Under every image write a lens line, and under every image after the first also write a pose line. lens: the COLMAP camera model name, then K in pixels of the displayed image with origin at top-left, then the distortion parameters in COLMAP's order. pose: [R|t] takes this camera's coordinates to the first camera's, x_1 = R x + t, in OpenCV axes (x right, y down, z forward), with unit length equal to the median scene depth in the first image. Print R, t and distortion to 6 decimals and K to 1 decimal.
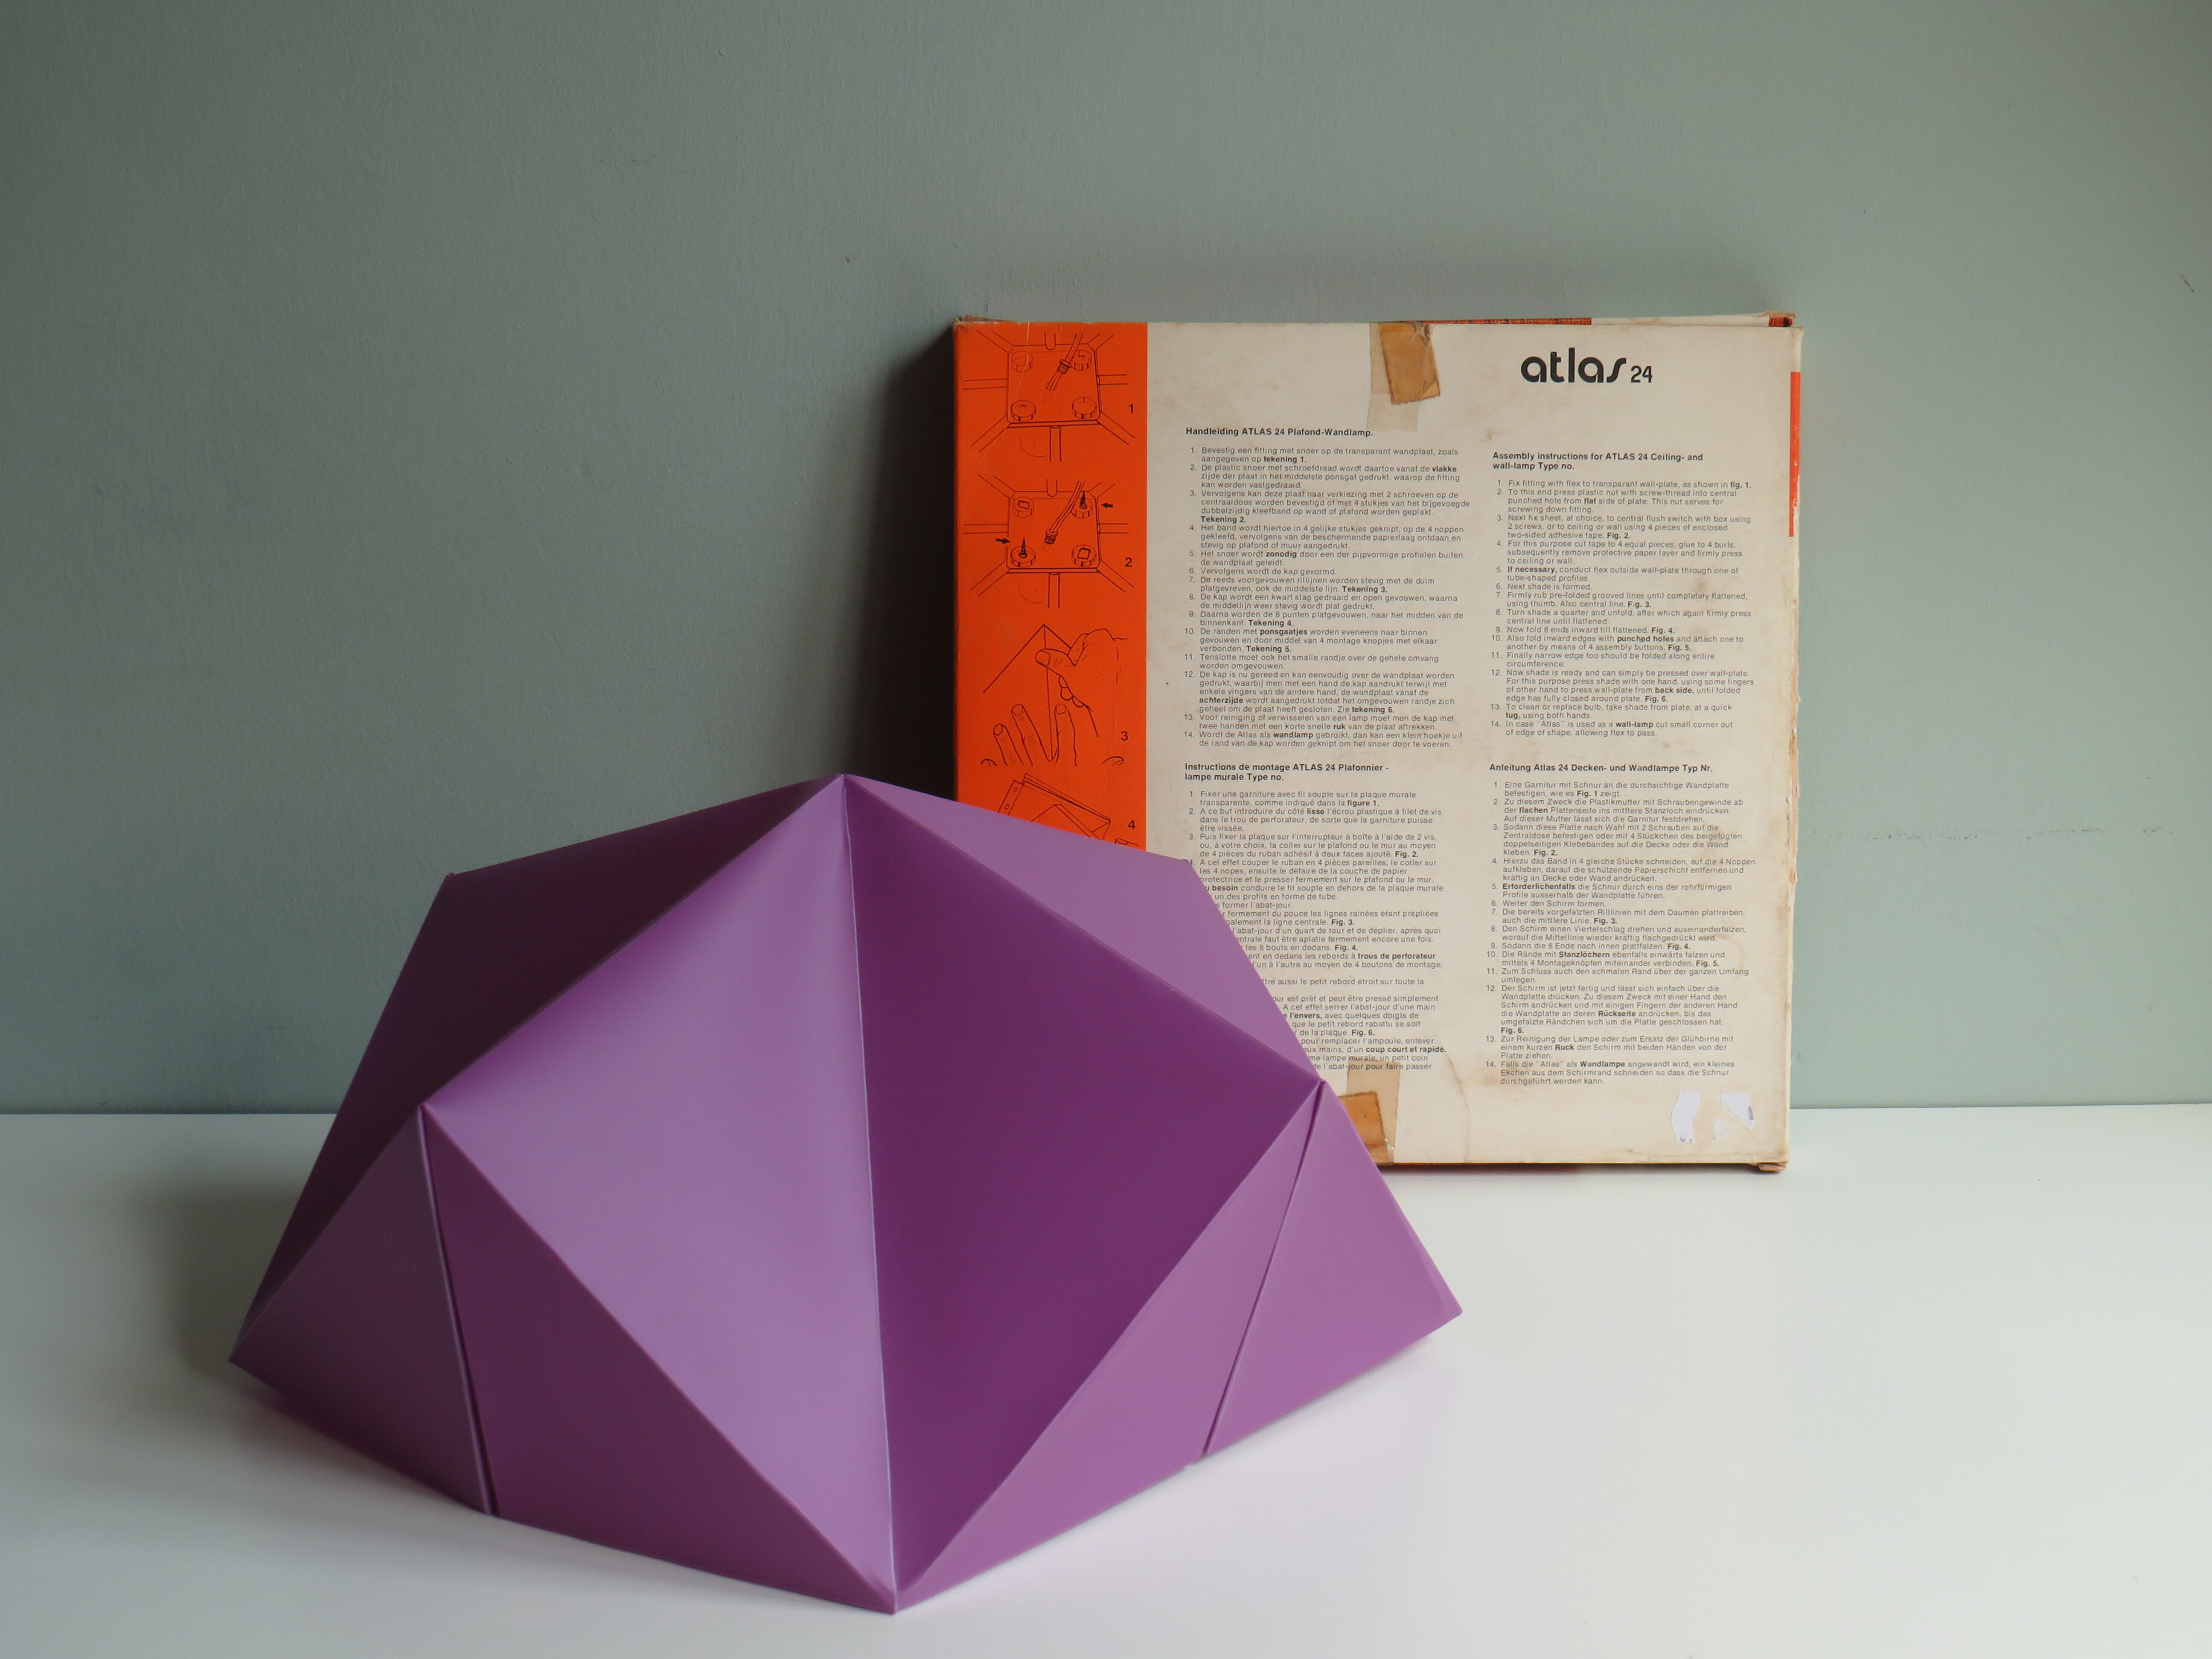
lens RADIAL K [[1104.2, 0, 1106.0], [0, 1104.2, 829.5], [0, 0, 1]] dist [-0.002339, 0.000004]
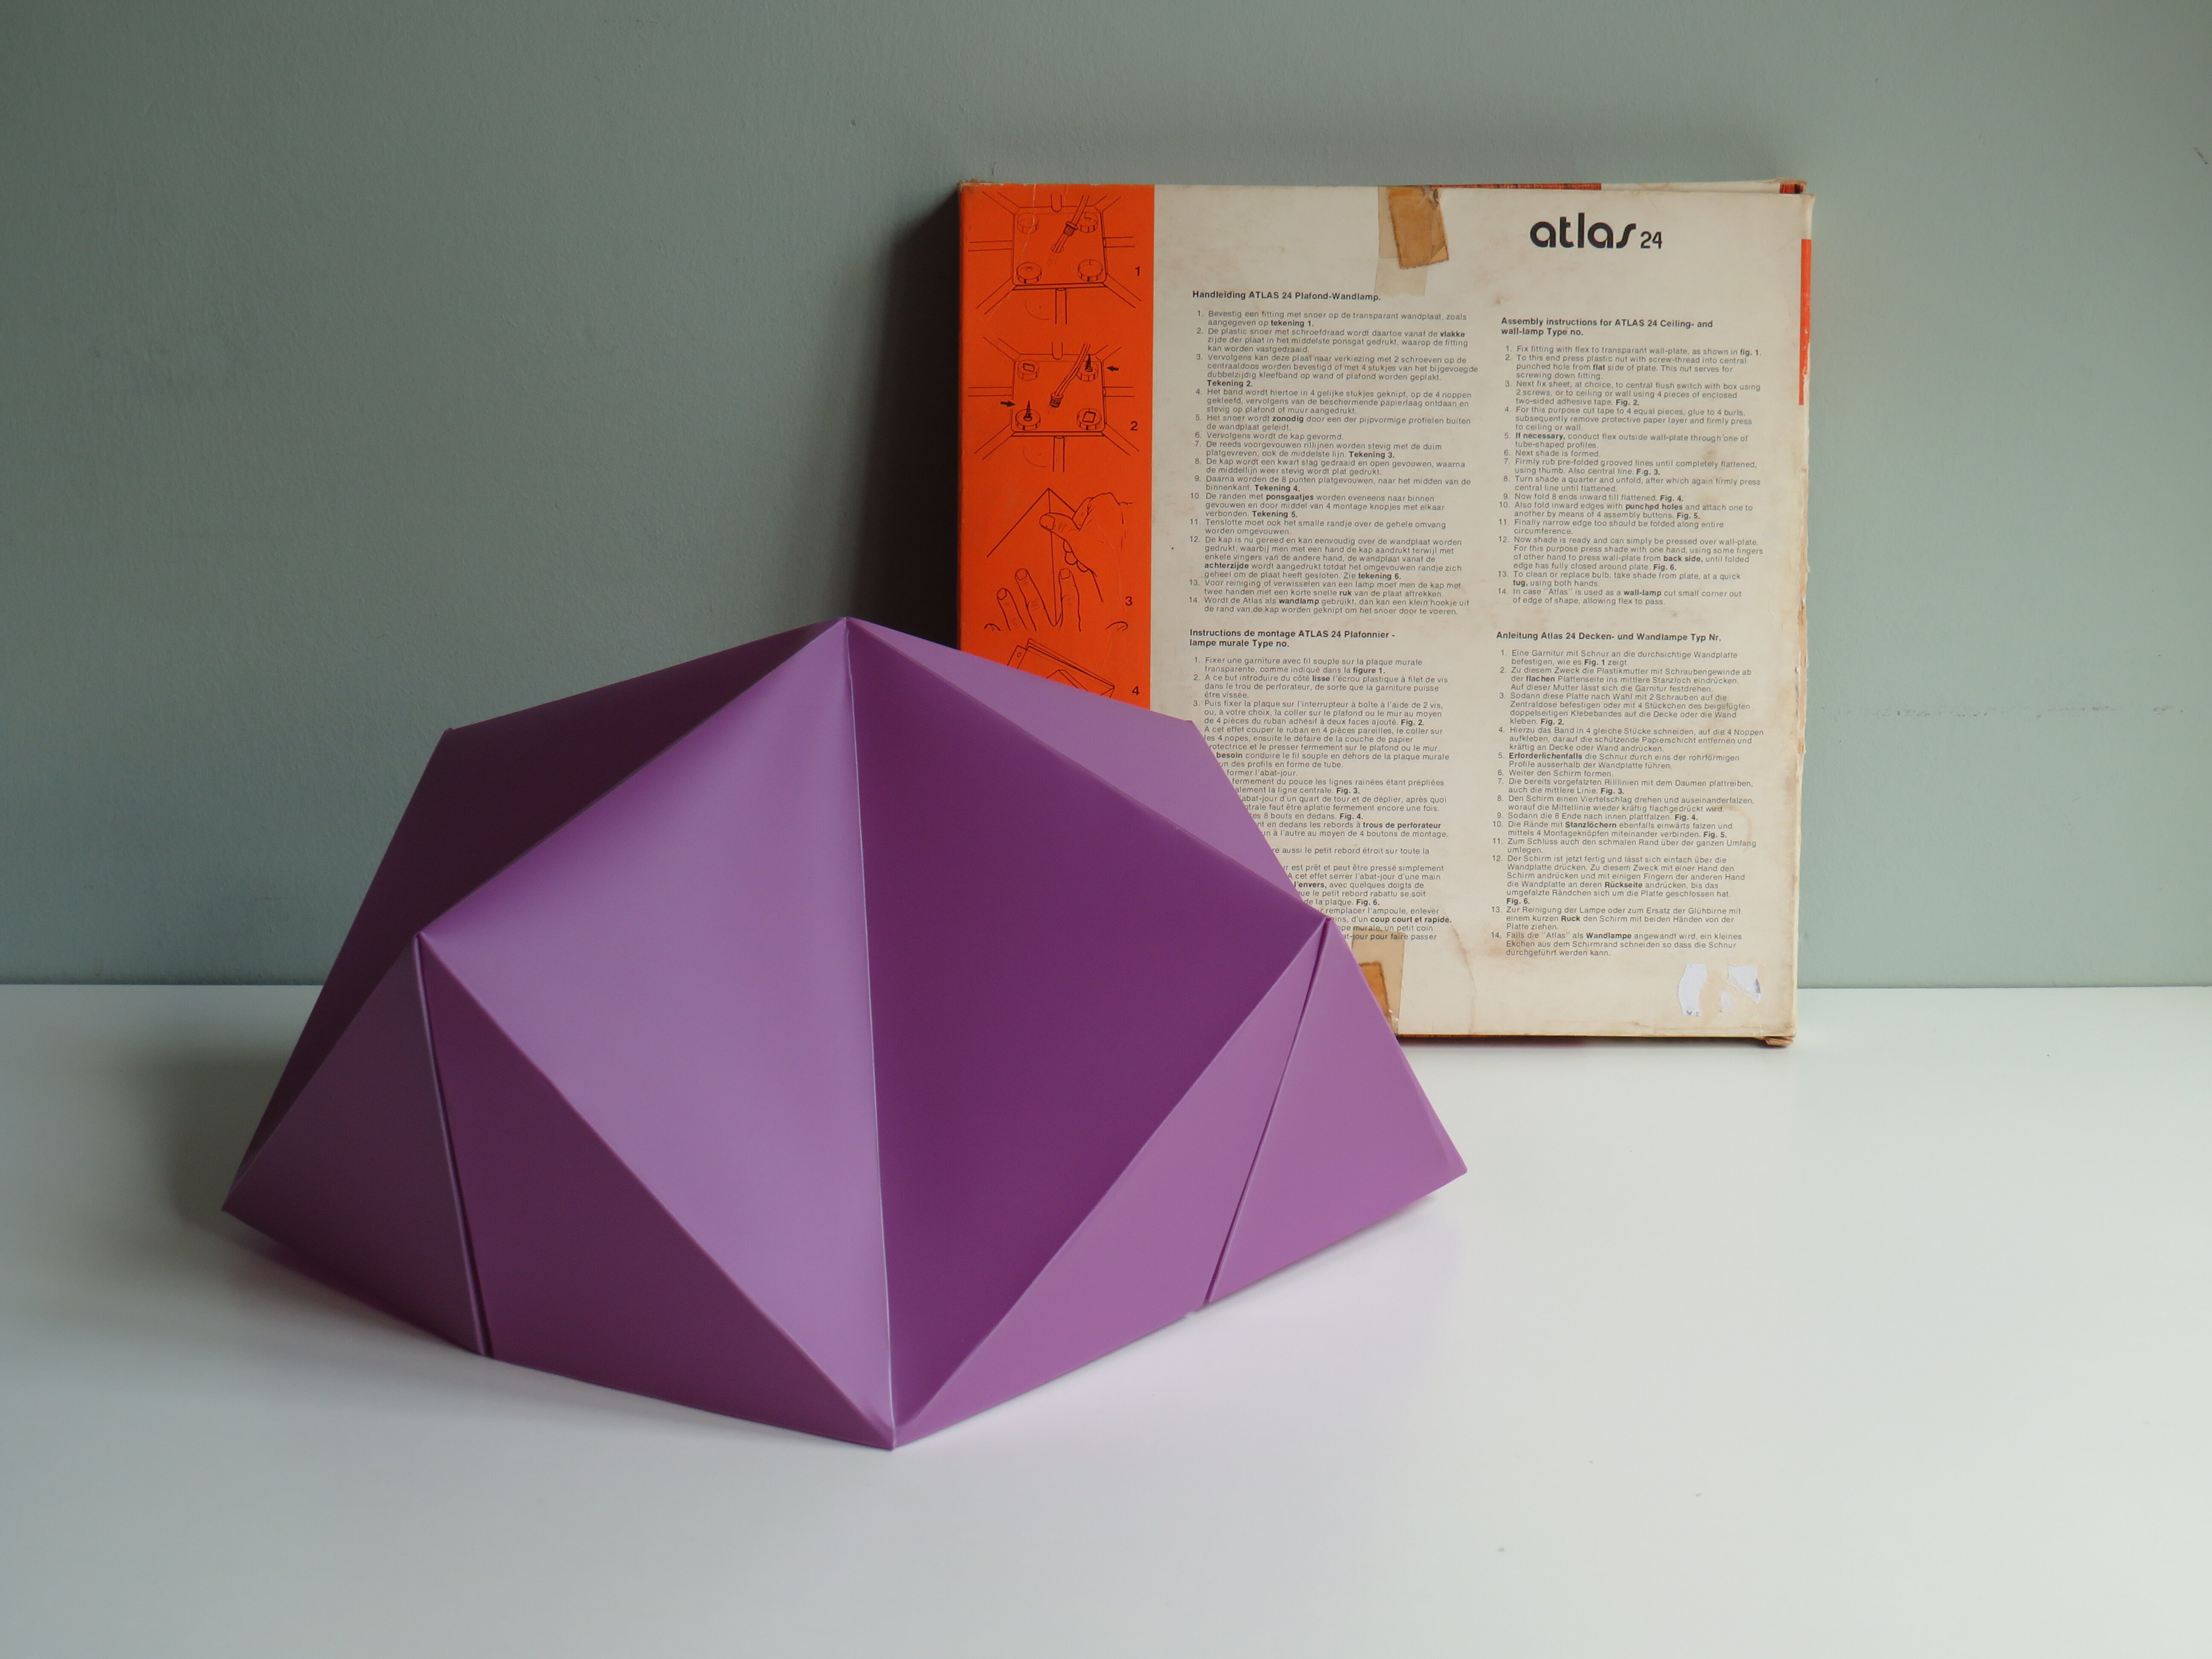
lens RADIAL K [[1104.2, 0, 1106.0], [0, 1104.2, 829.5], [0, 0, 1]] dist [-0.002339, 0.000004]
pose [[0.999985, 0.005493, 0.000463, -0.003263], [-0.005493, 0.999984, -0.001088, 0.121542], [-0.000469, 0.001086, 0.999999, 0.007493]]
